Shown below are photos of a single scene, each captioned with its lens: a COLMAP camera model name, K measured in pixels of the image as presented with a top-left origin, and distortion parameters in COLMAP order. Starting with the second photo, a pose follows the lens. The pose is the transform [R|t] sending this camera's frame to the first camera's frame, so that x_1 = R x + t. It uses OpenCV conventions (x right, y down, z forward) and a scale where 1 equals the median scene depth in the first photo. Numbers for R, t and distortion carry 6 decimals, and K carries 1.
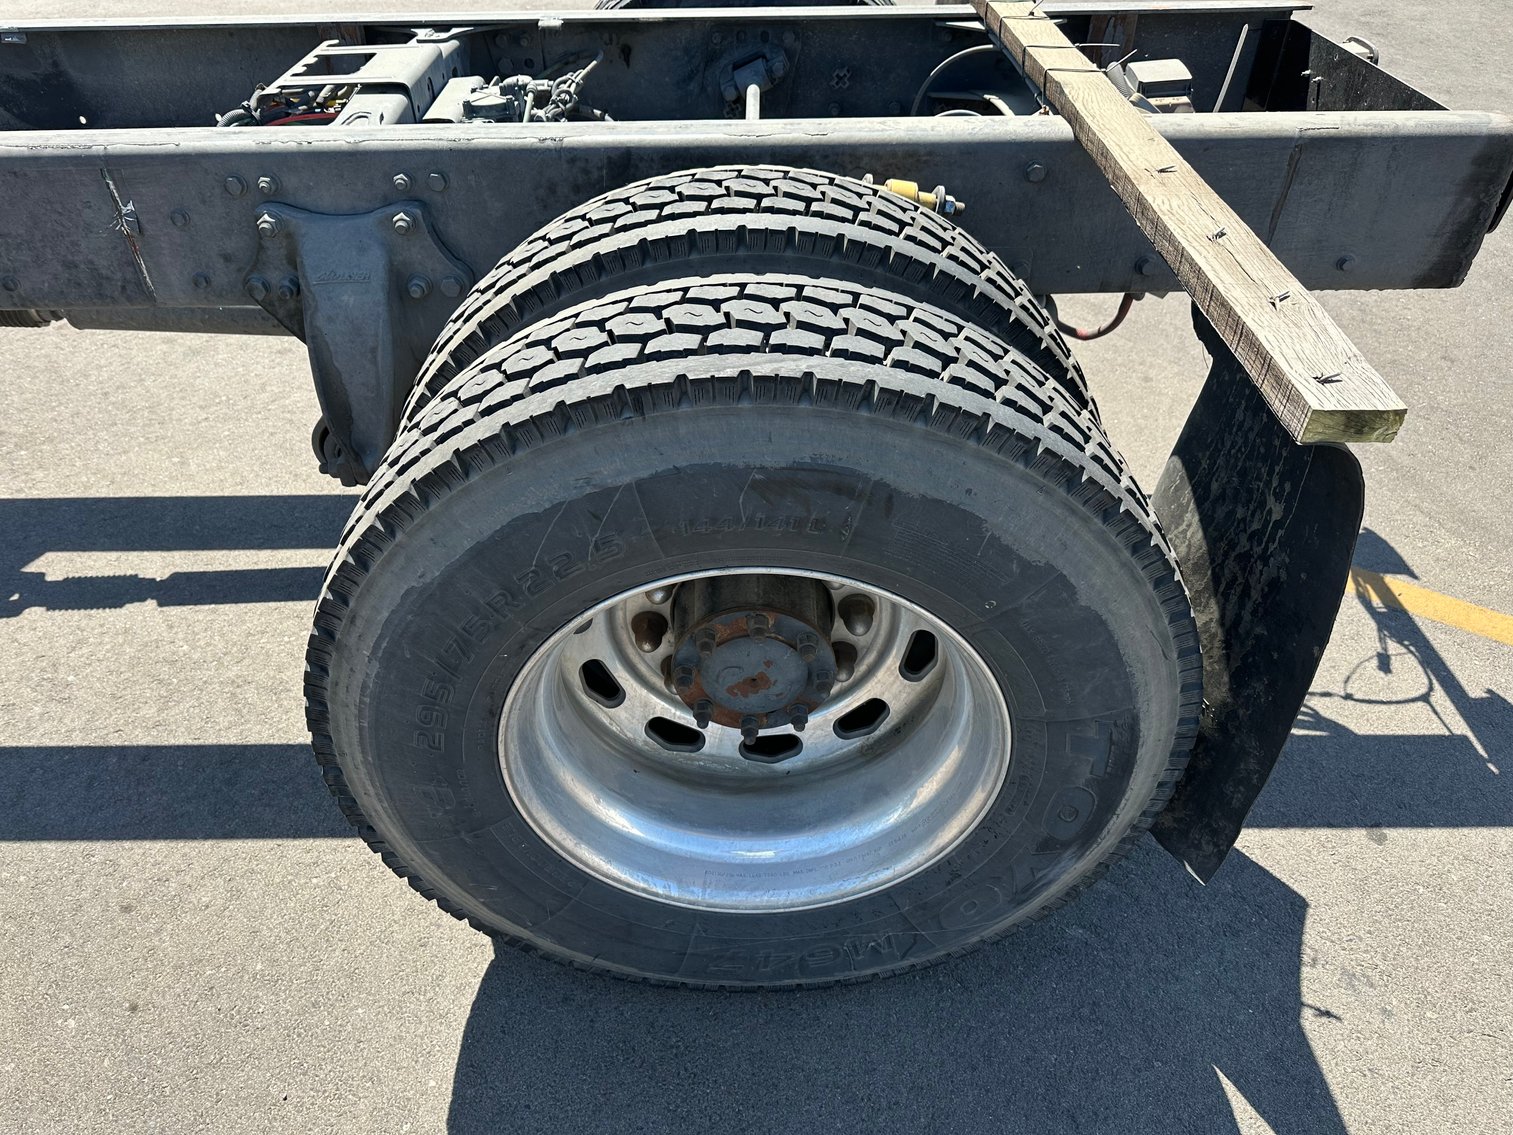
lens RADIAL K [[1083.6, 0, 746.7], [0, 1083.6, 578.2], [0, 0, 1]] dist [0.041117, -0.053179]
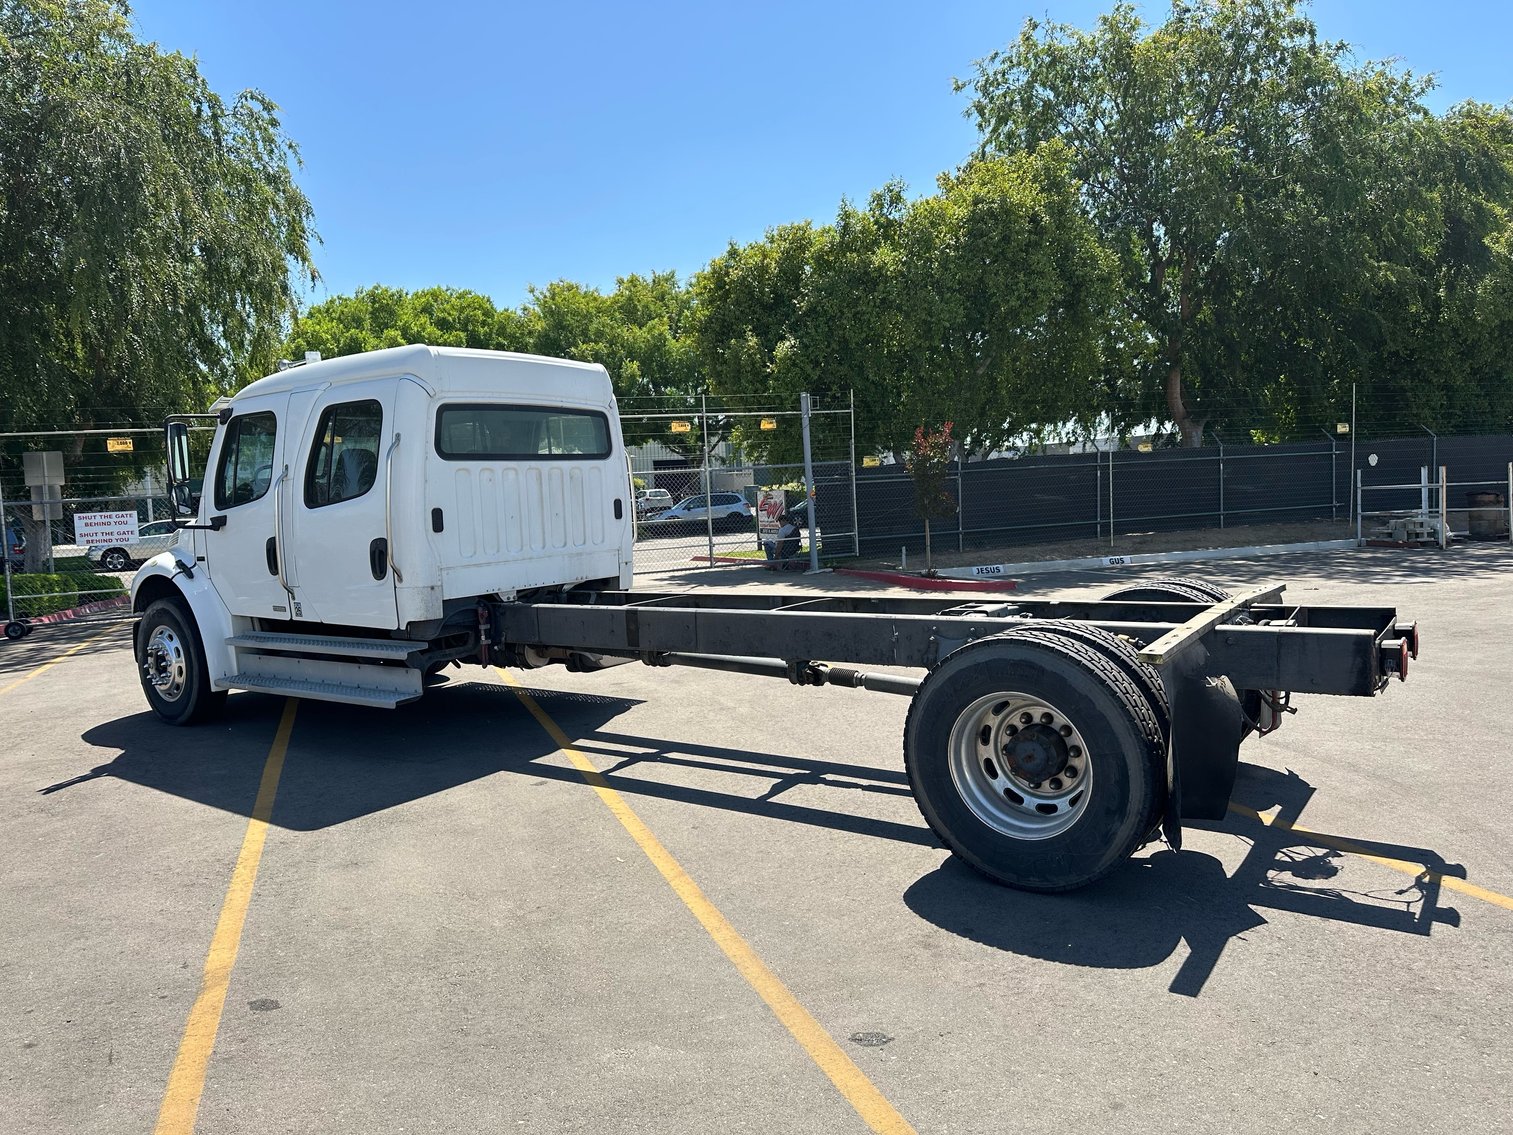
lens RADIAL K [[1083.6, 0, 758.4], [0, 1083.6, 569.9], [0, 0, 1]] dist [0.041117, -0.053179]
pose [[0.815740, 0.012579, -0.578282, 1.047223], [-0.331406, 0.829560, -0.449445, 1.170989], [0.474066, 0.558276, 0.680874, -1.634613]]
